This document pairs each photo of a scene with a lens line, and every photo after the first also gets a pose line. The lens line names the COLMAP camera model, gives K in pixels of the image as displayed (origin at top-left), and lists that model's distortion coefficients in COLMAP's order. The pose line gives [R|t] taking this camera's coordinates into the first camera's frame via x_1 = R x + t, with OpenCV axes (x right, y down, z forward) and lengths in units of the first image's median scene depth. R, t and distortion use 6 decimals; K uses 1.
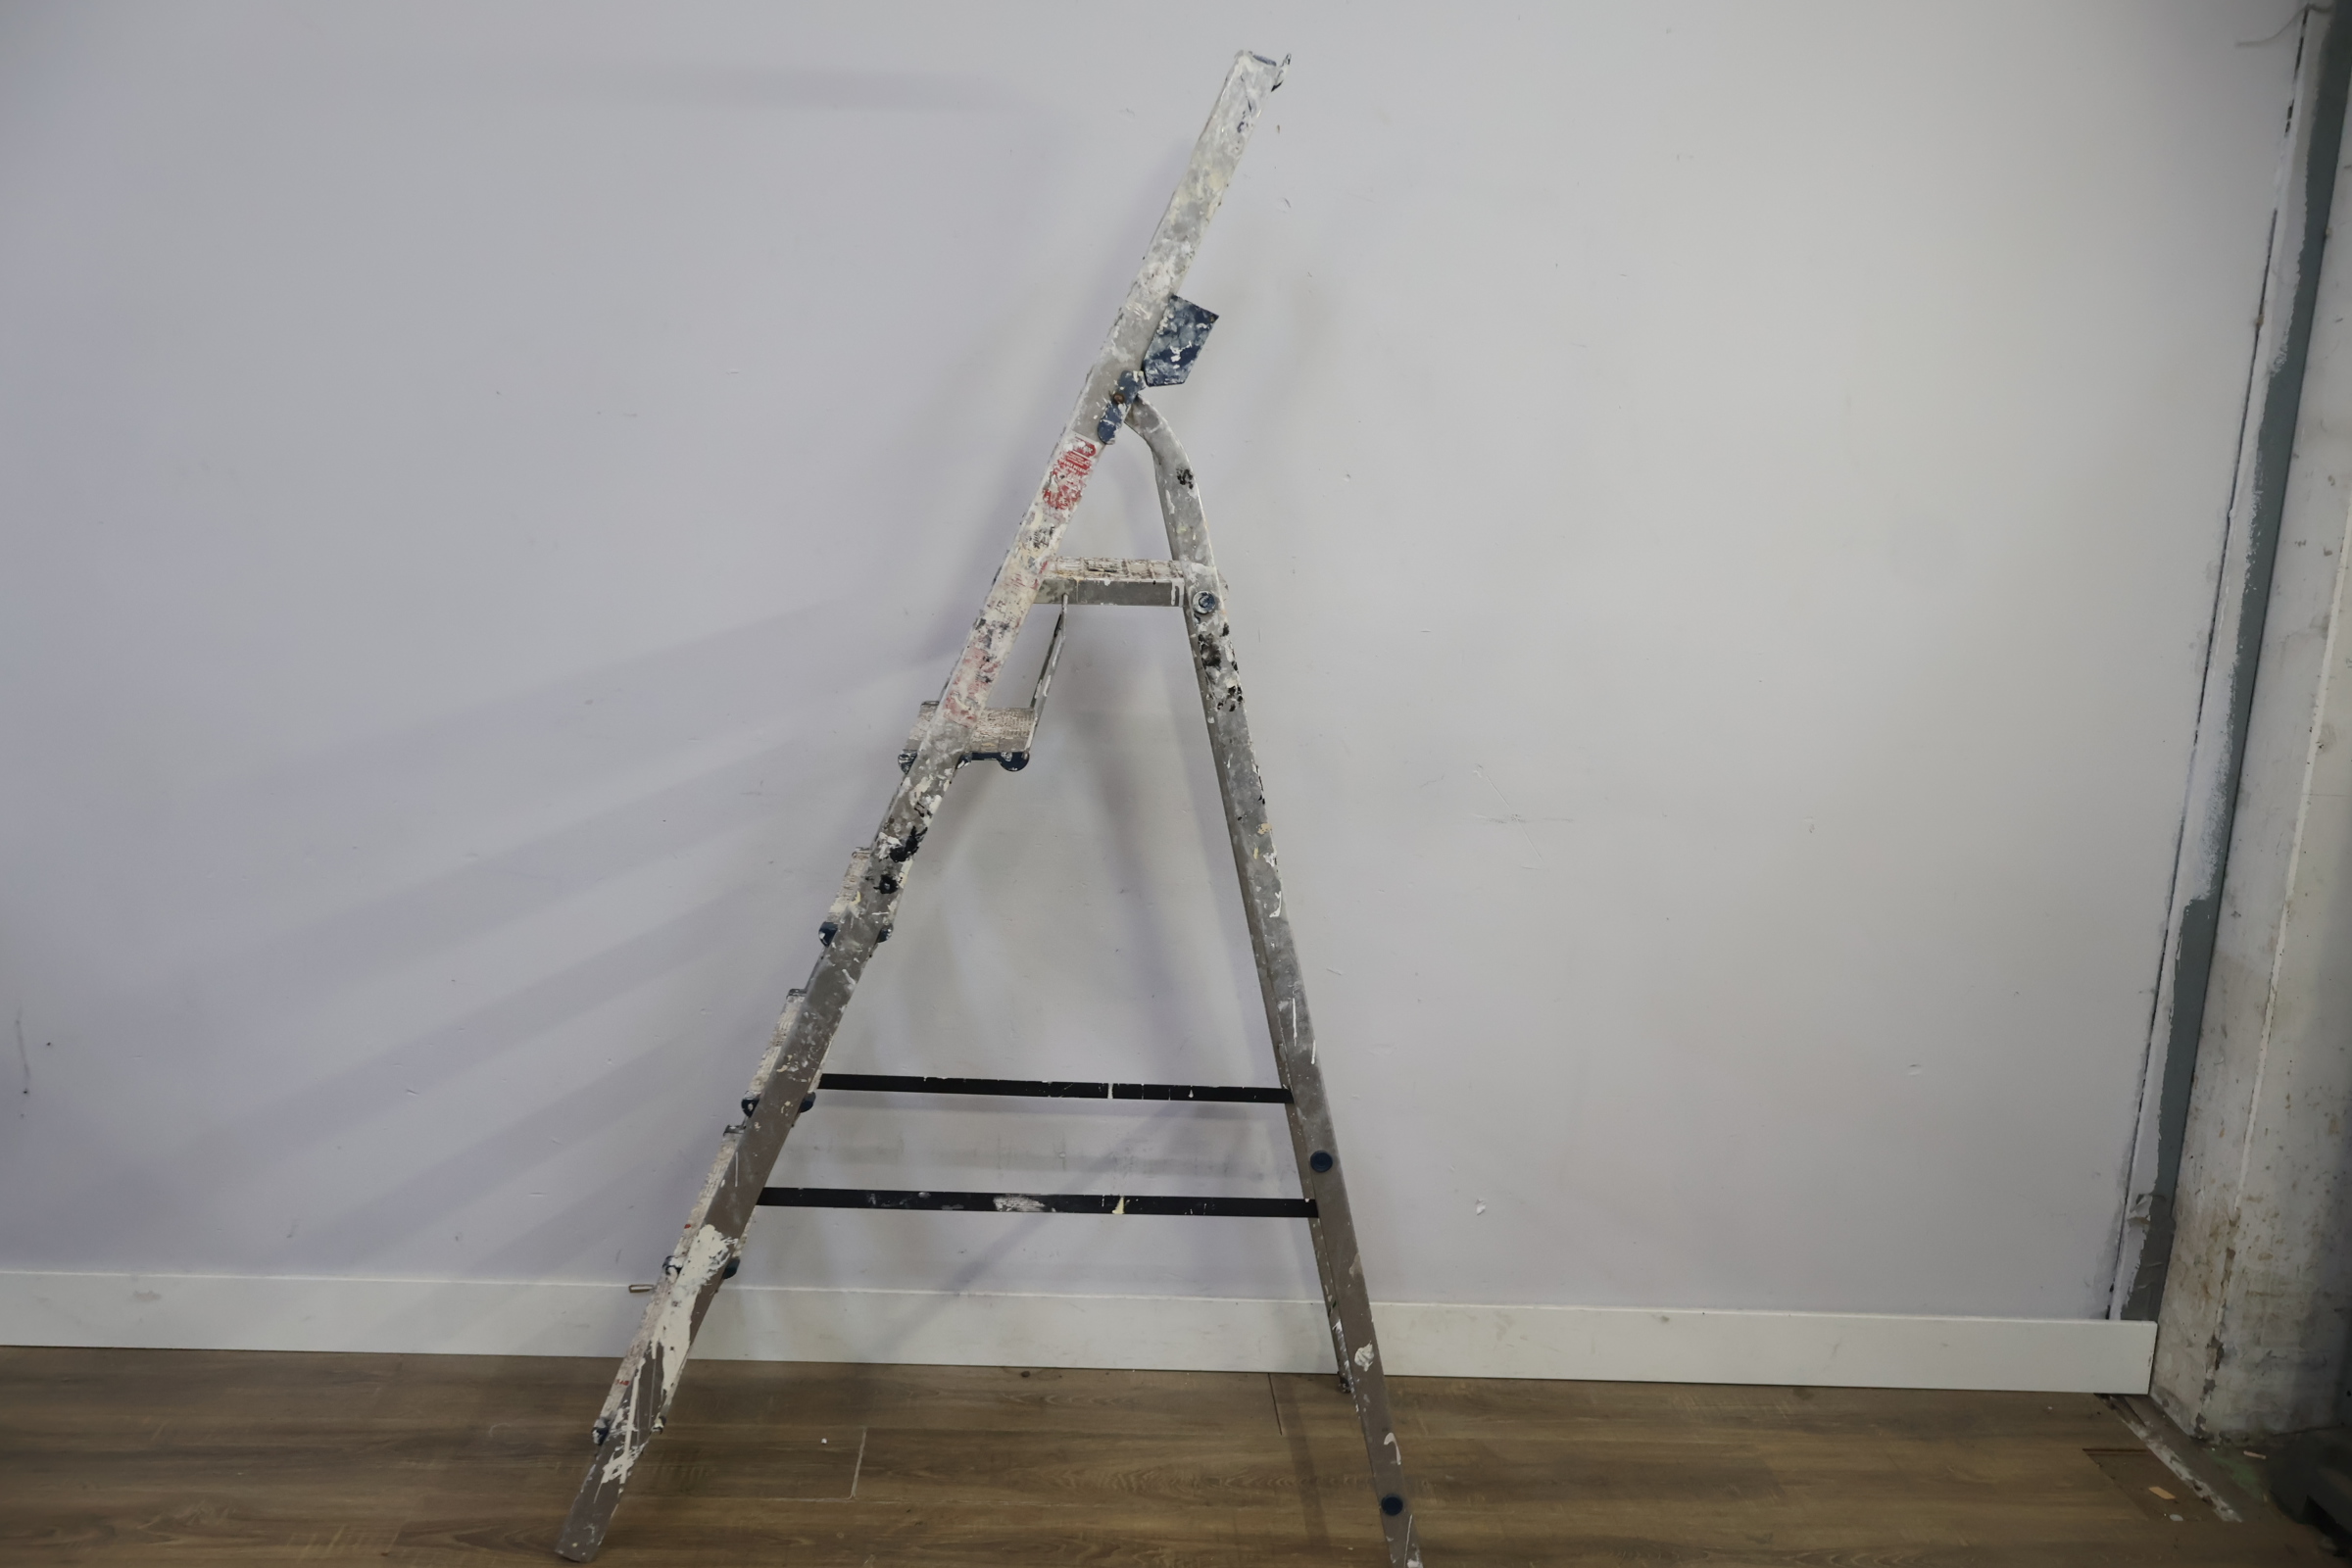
lens RADIAL K [[1987.4, 0, 1178.1], [0, 1987.4, 781.0], [0, 0, 1]] dist [-0.006908, -0.006104]
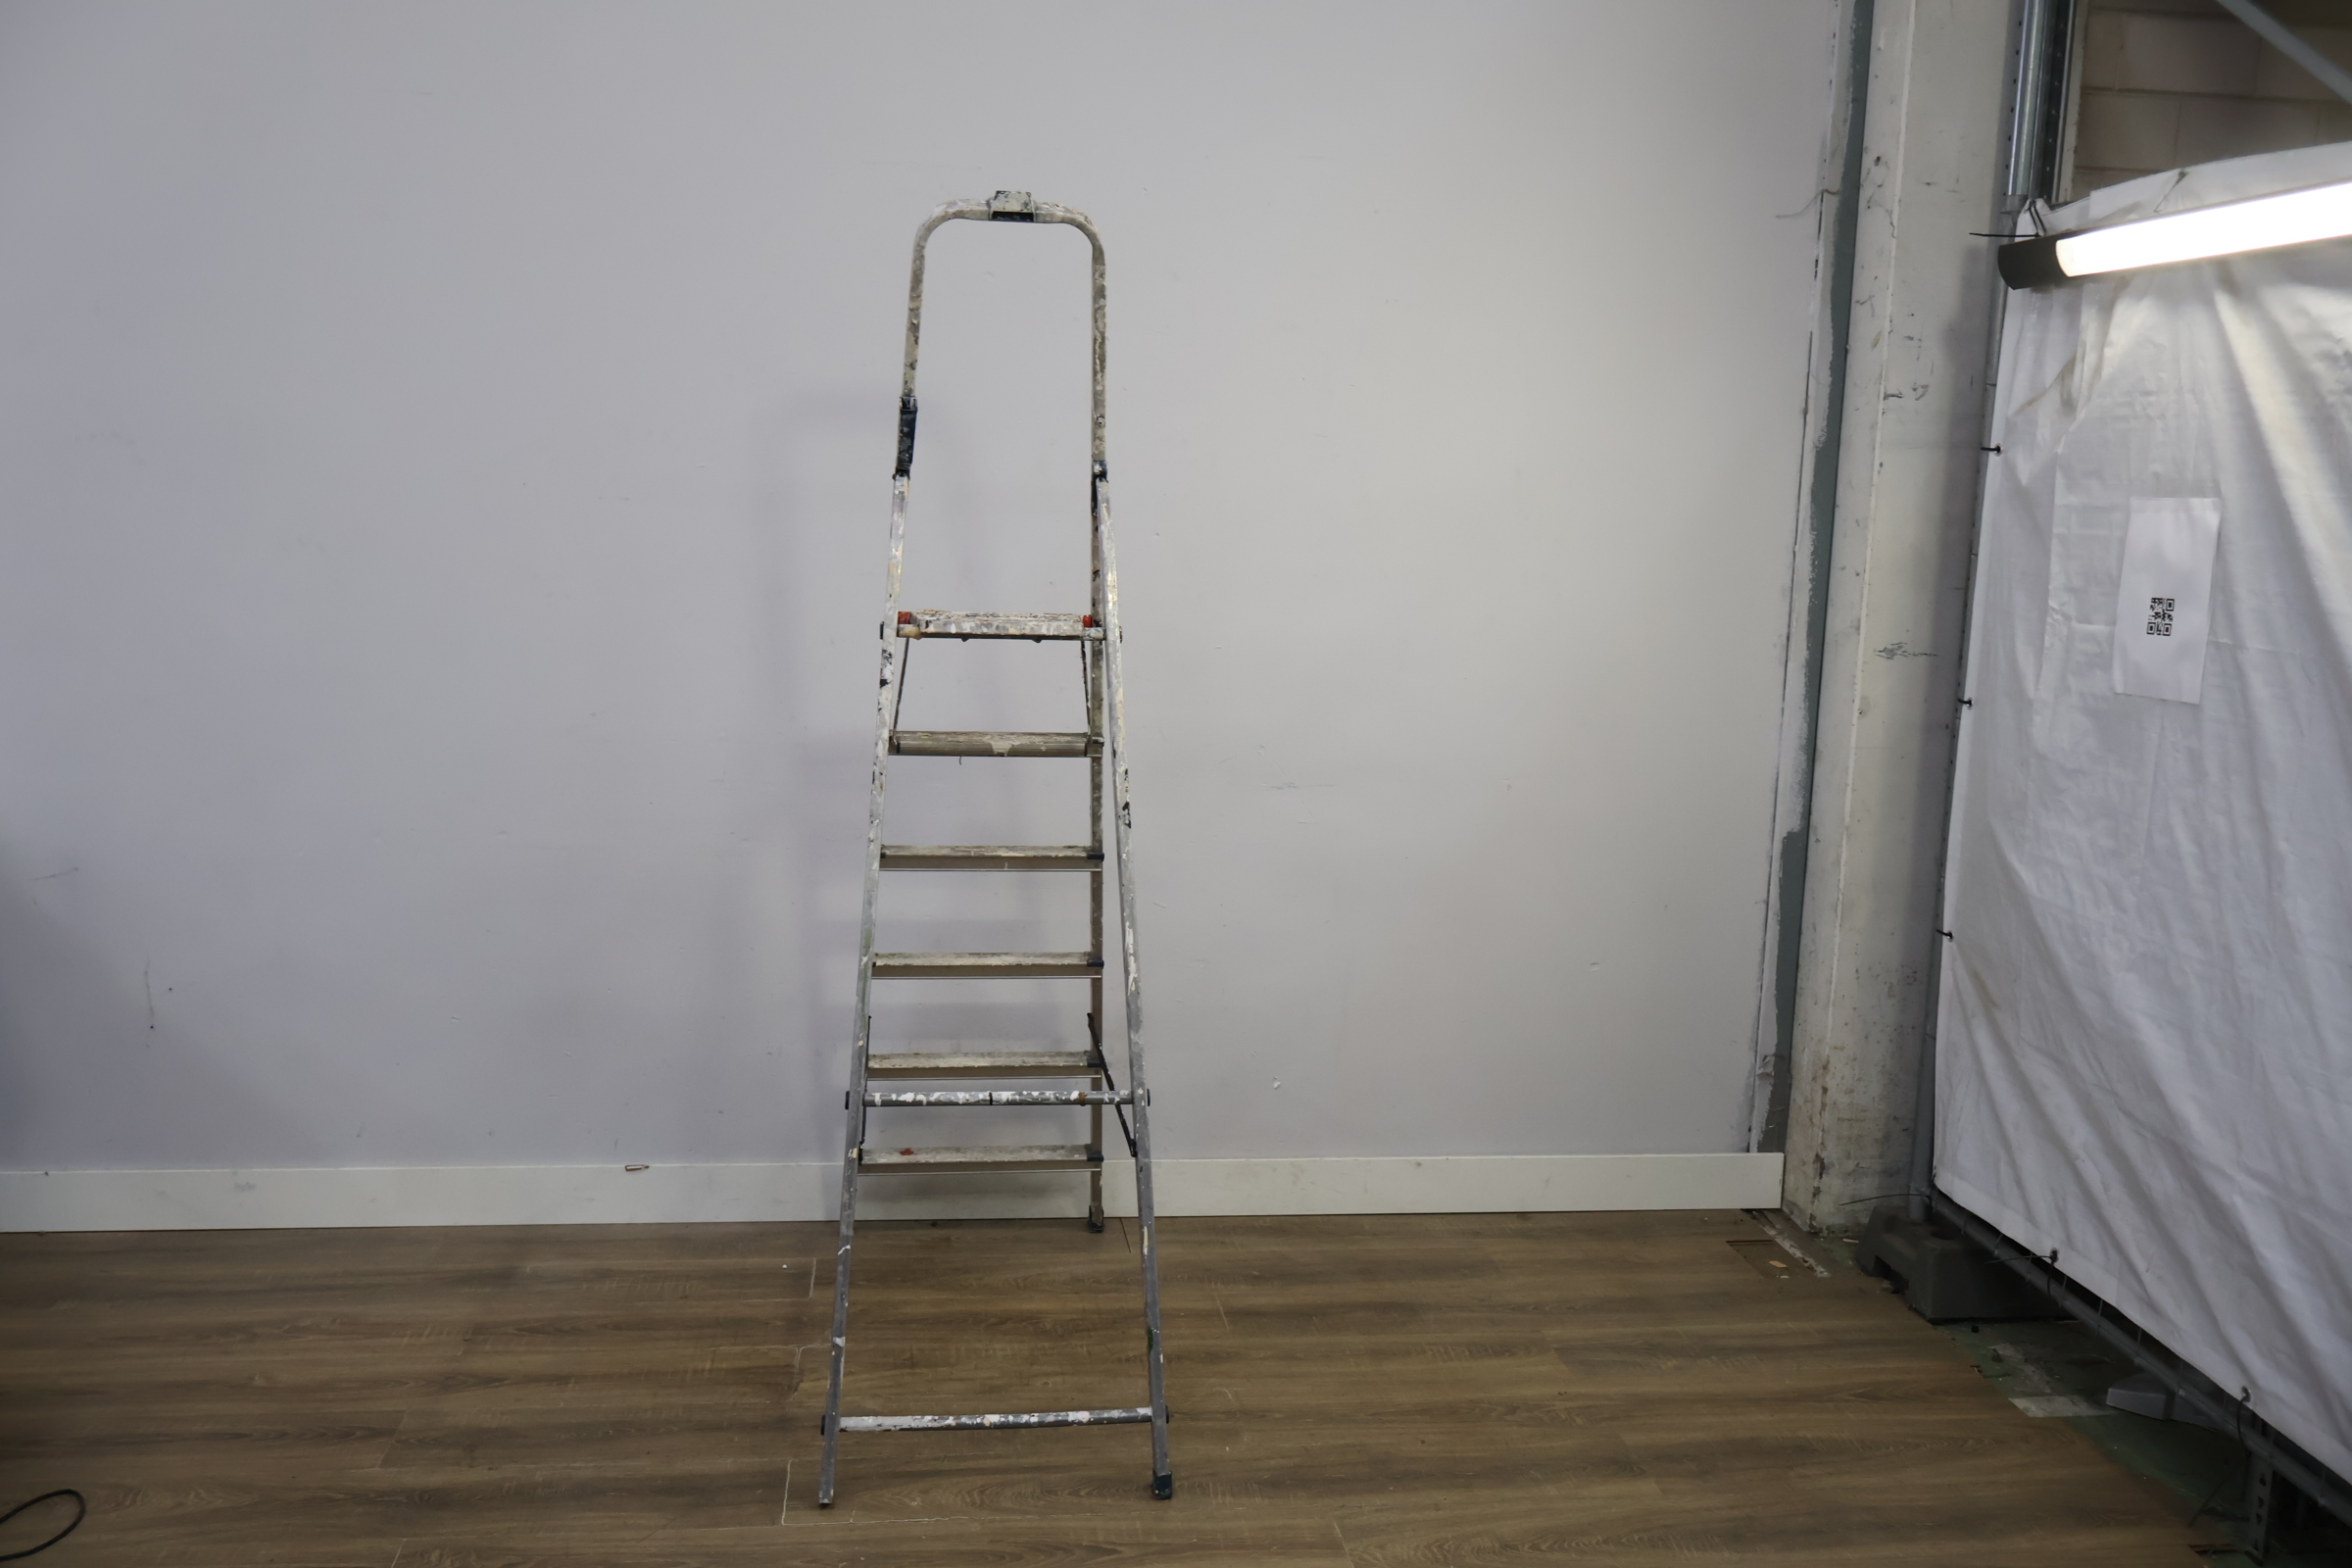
lens RADIAL K [[2008.3, 0, 1168.8], [0, 2008.3, 772.0], [0, 0, 1]] dist [-0.015829, -0.004302]
pose [[0.997023, -0.027750, 0.071933, -0.010062], [0.031135, 0.998439, -0.046377, 0.072525], [-0.070534, 0.048479, 0.996331, -0.356959]]
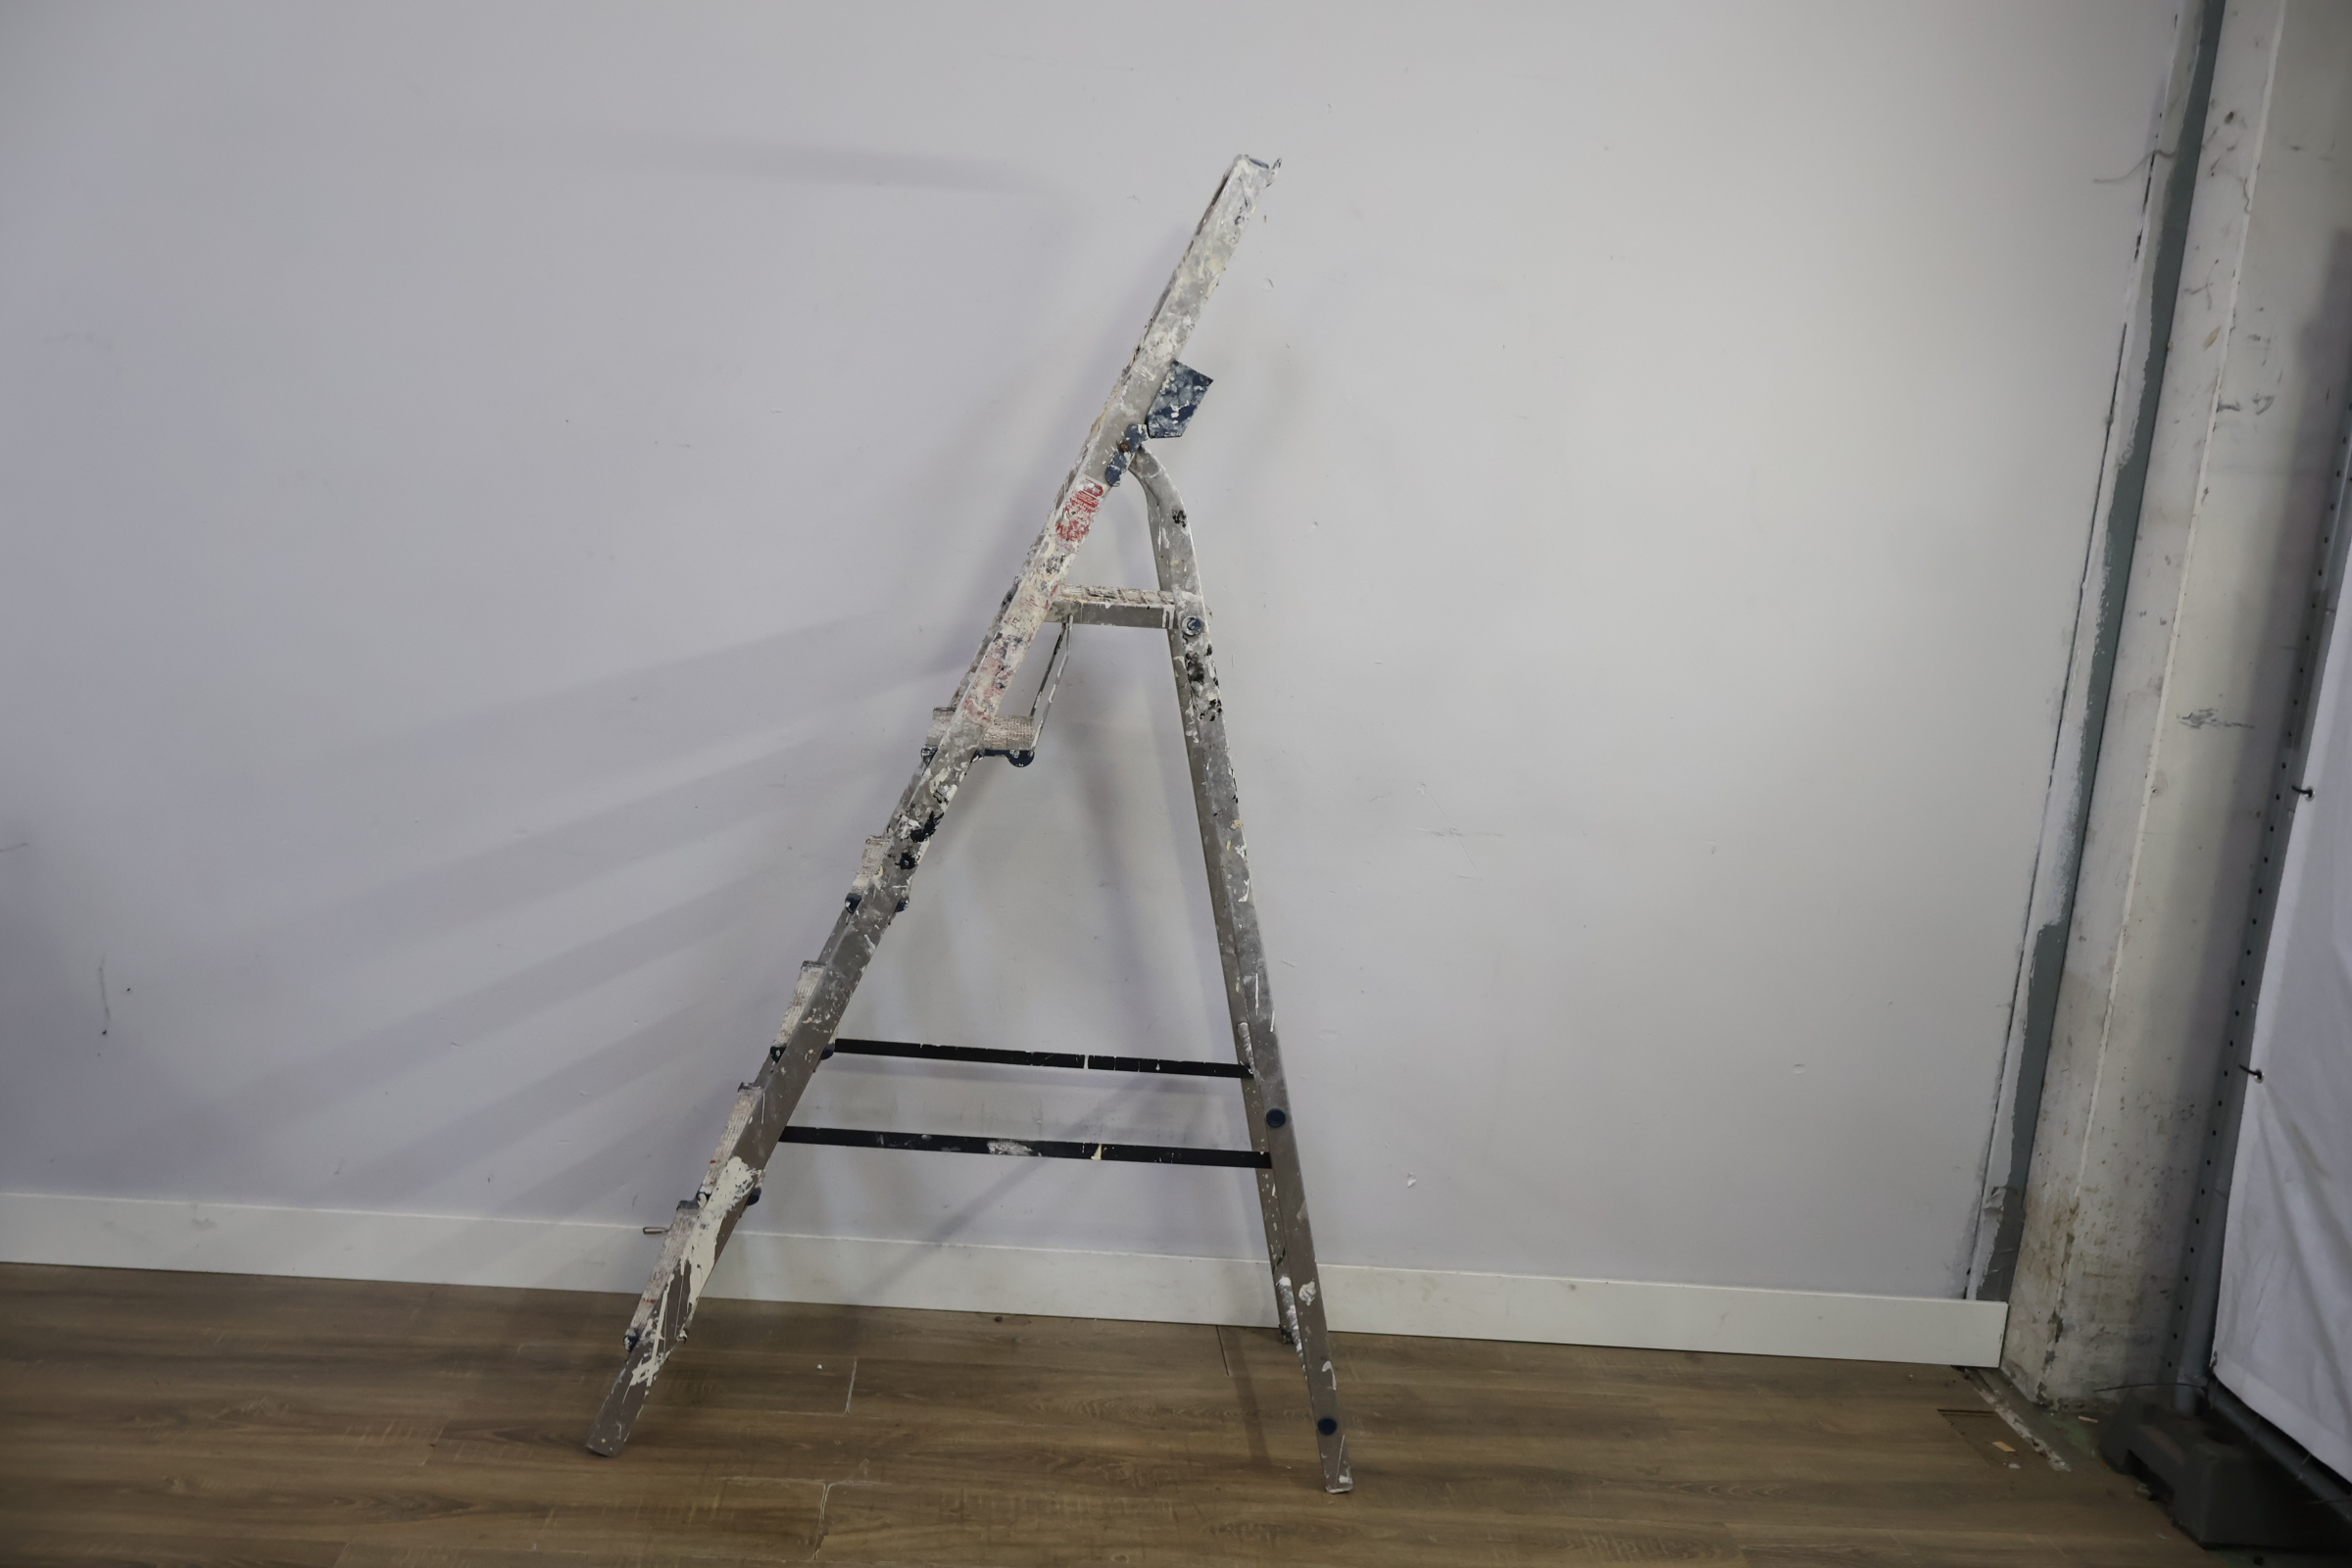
lens RADIAL K [[1996.3, 0, 1167.1], [0, 1996.3, 783.2], [0, 0, 1]] dist [-0.009030, -0.009649]
pose [[0.999022, 0.034692, 0.027415, -0.024829], [-0.033971, 0.999075, -0.026369, 0.027161], [-0.028305, 0.025412, 0.999276, -0.131051]]
